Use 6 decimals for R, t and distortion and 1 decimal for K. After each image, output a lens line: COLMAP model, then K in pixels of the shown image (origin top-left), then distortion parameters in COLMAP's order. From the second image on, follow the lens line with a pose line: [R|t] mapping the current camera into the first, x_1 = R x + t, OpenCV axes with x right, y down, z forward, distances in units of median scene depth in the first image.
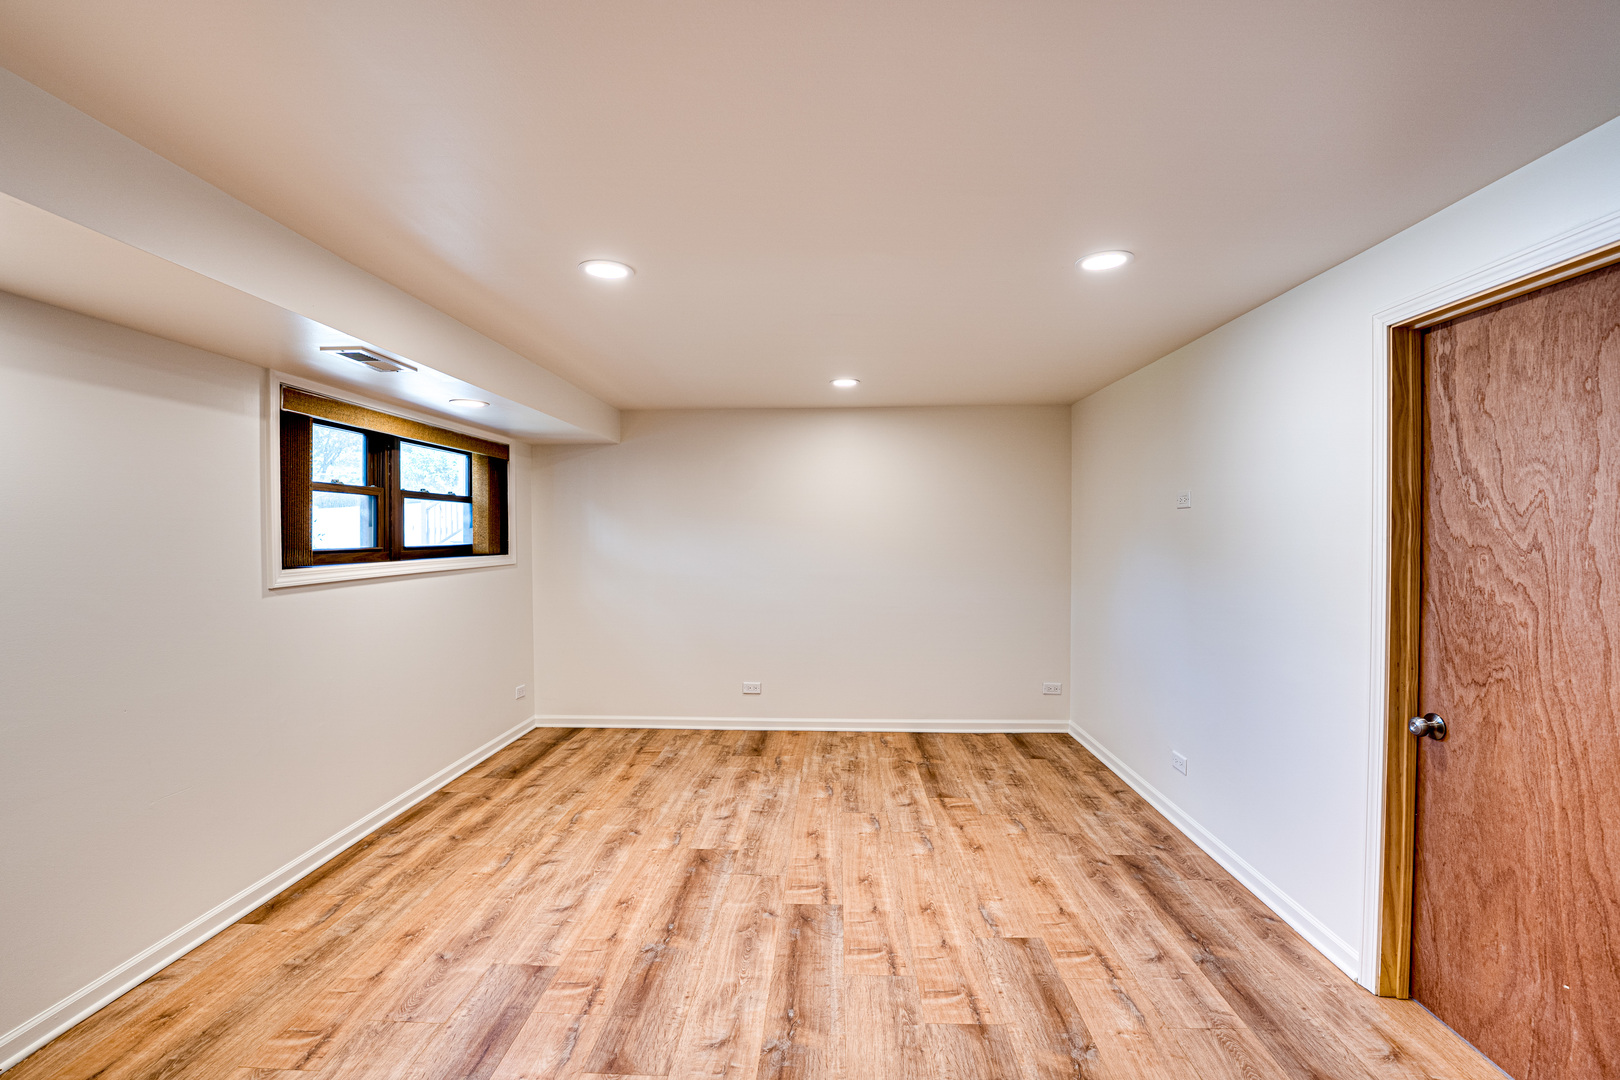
lens RADIAL K [[665.3, 0, 810.0], [0, 665.3, 540.0], [0, 0, 1]] dist [-0.034180, 0.005294]
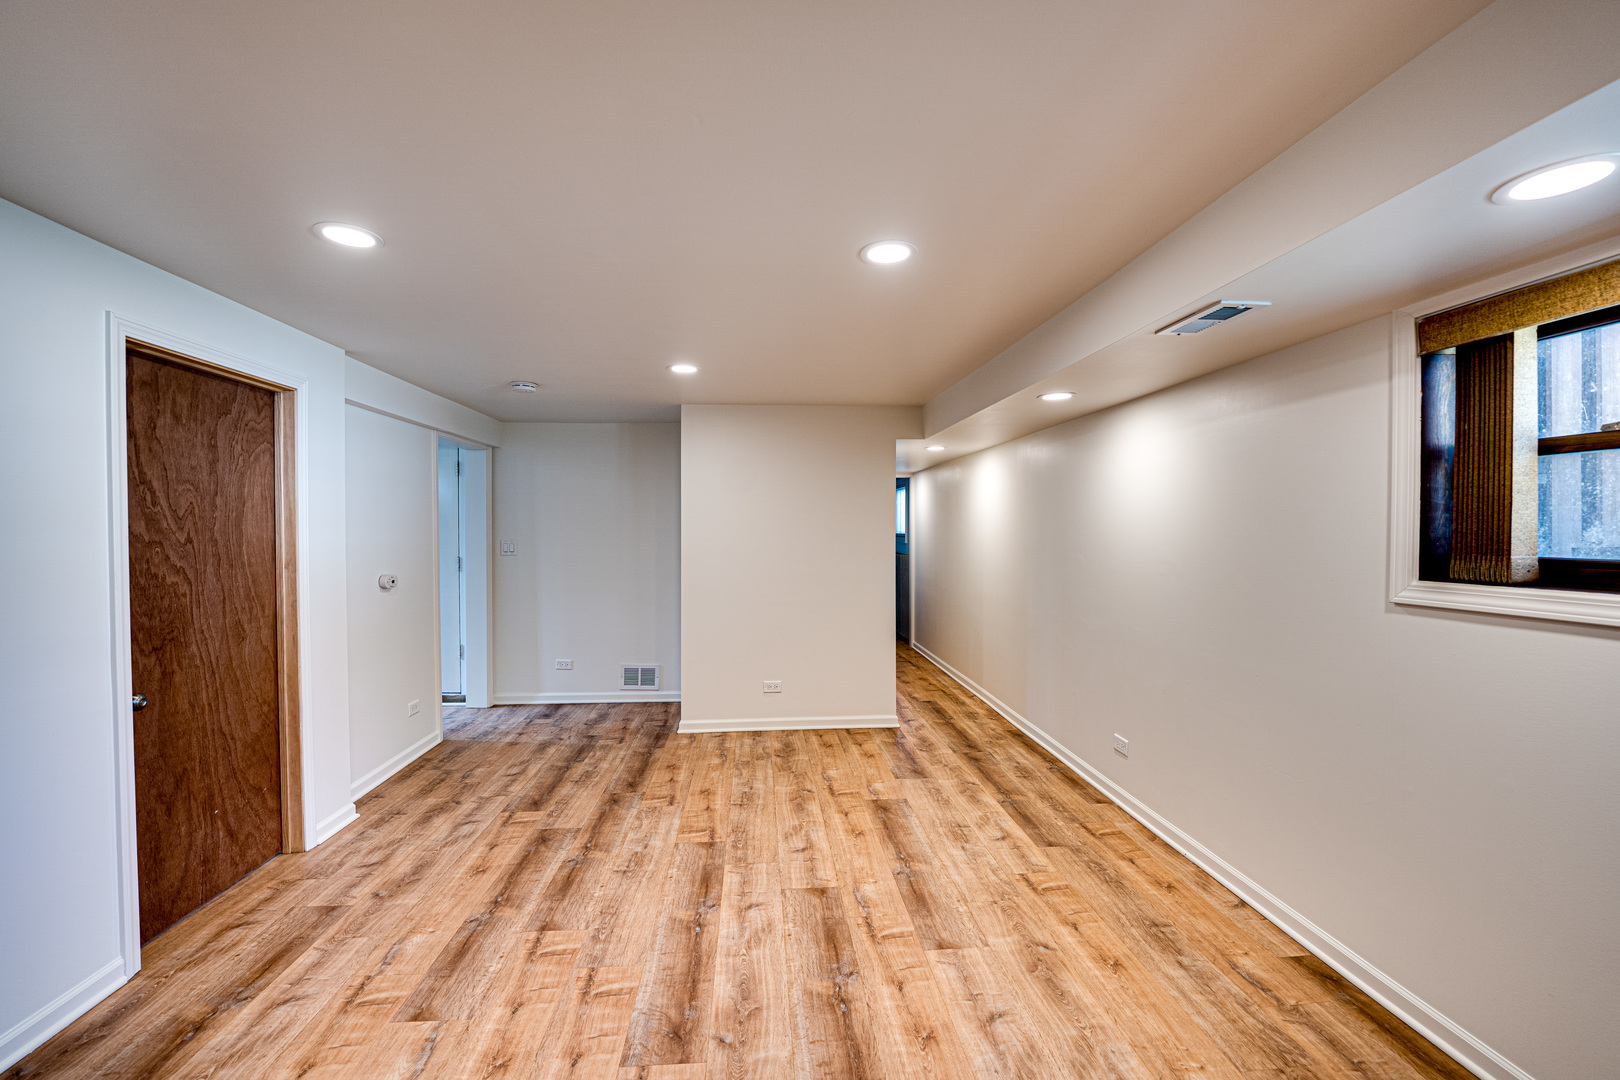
lens RADIAL K [[665.3, 0, 810.0], [0, 665.3, 540.0], [0, 0, 1]] dist [-0.034180, 0.005294]
pose [[-0.992611, 0.004355, -0.121265, -0.097065], [0.000934, 0.999601, 0.028247, -0.028147], [0.121339, 0.027925, -0.992218, 2.374126]]
